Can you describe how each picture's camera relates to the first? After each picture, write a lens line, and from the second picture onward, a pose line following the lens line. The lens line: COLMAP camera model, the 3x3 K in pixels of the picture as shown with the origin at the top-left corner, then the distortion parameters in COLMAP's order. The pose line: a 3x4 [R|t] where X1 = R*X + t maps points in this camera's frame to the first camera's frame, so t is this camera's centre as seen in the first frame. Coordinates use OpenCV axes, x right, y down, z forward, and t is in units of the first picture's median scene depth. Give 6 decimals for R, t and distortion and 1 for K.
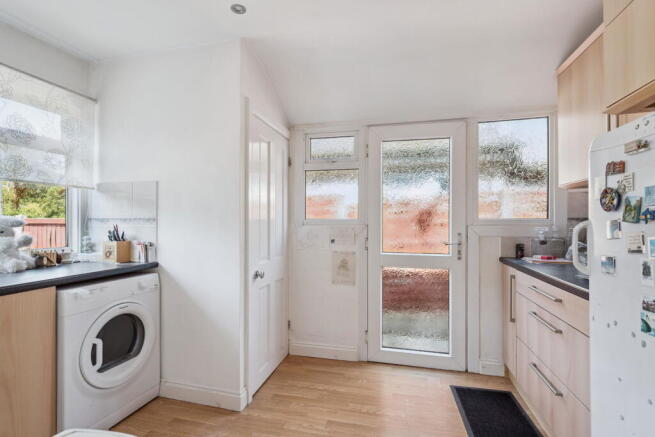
lens RADIAL K [[307.8, 0, 327.5], [0, 307.8, 218.5], [0, 0, 1]] dist [-0.002105, -0.000443]
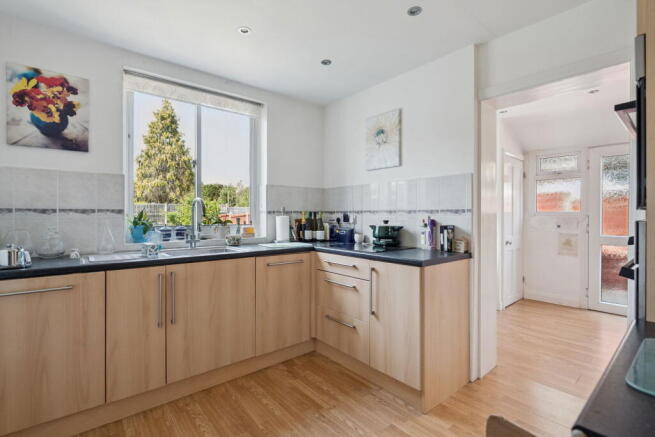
lens RADIAL K [[307.8, 0, 327.5], [0, 307.8, 218.5], [0, 0, 1]] dist [-0.002105, -0.000443]
pose [[0.810106, 0.003715, -0.586272, -0.017601], [0.012206, 0.999656, 0.023201, -0.013956], [0.586157, -0.025951, 0.809782, -0.877044]]
